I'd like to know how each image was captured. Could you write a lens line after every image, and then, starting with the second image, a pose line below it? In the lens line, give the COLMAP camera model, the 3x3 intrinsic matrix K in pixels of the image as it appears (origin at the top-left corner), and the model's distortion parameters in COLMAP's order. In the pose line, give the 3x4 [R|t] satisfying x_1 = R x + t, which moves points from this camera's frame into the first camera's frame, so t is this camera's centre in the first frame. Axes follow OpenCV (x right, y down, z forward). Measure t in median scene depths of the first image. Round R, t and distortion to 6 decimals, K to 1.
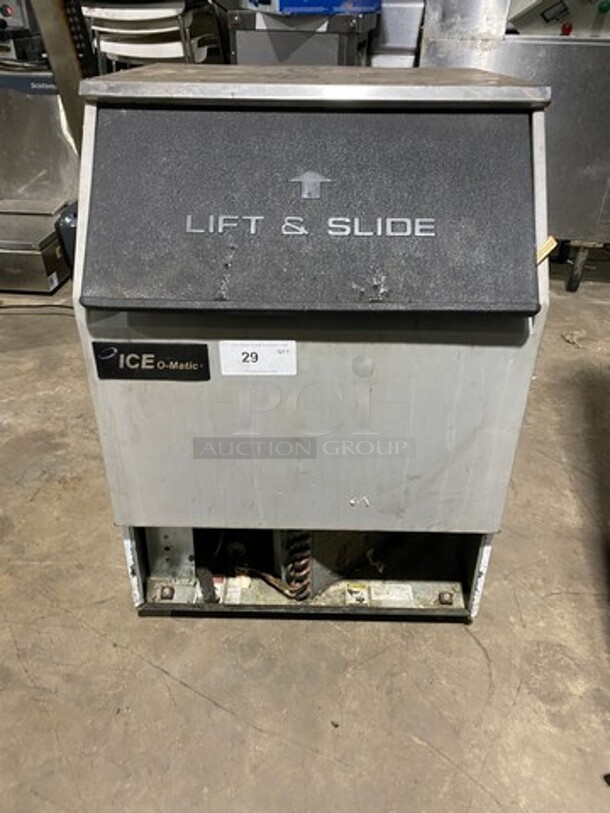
lens RADIAL K [[621.0, 0, 303.3], [0, 621.0, 425.2], [0, 0, 1]] dist [-0.002023, -0.001300]
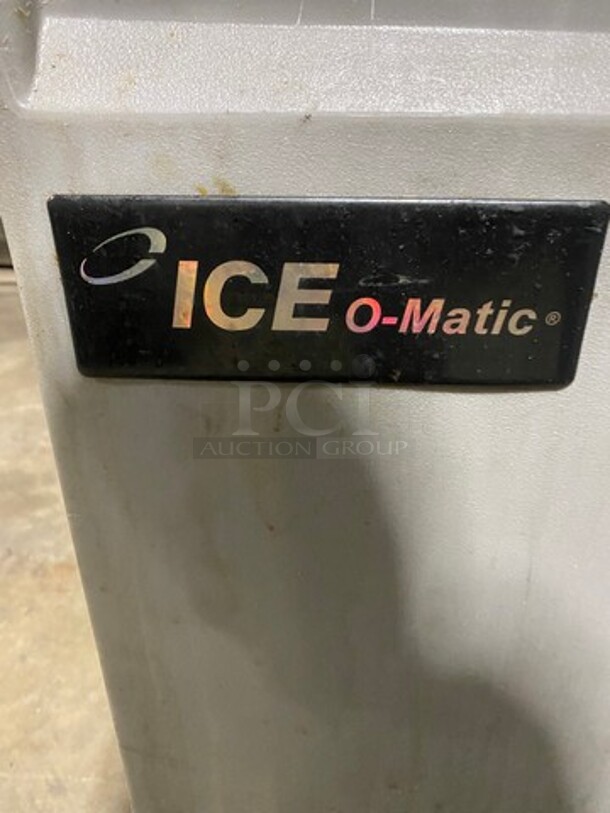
lens RADIAL K [[631.4, 0, 305.0], [0, 631.4, 406.5], [0, 0, 1]] dist [0.013122, -0.001756]
pose [[0.999481, 0.005811, -0.031688, -0.181773], [-0.007263, 0.998921, -0.045876, -0.041122], [0.031388, 0.046082, 0.998444, 0.585687]]
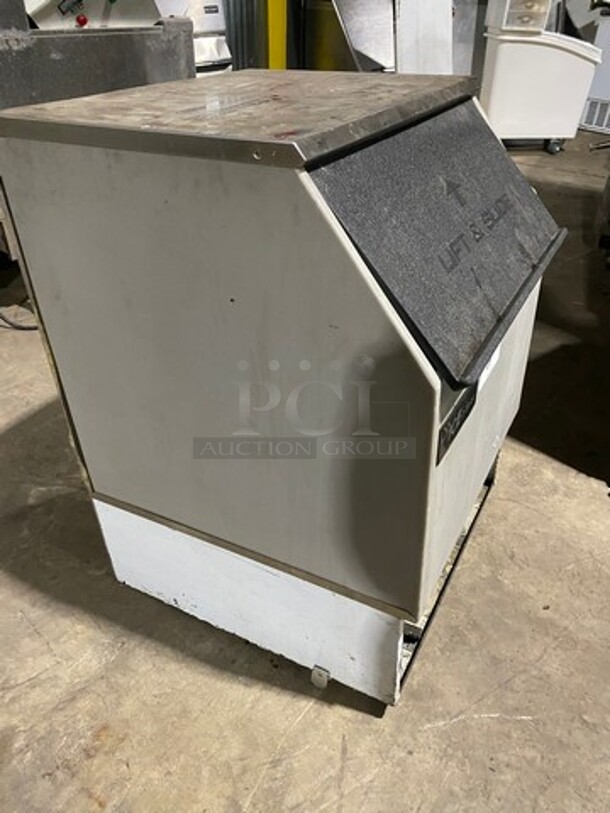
lens RADIAL K [[631.4, 0, 305.0], [0, 631.4, 406.5], [0, 0, 1]] dist [0.013122, -0.001756]
pose [[0.450701, -0.505503, 0.735755, -0.789674], [0.492864, 0.828113, 0.267045, -0.374915], [-0.744280, 0.242270, 0.622376, 0.423293]]
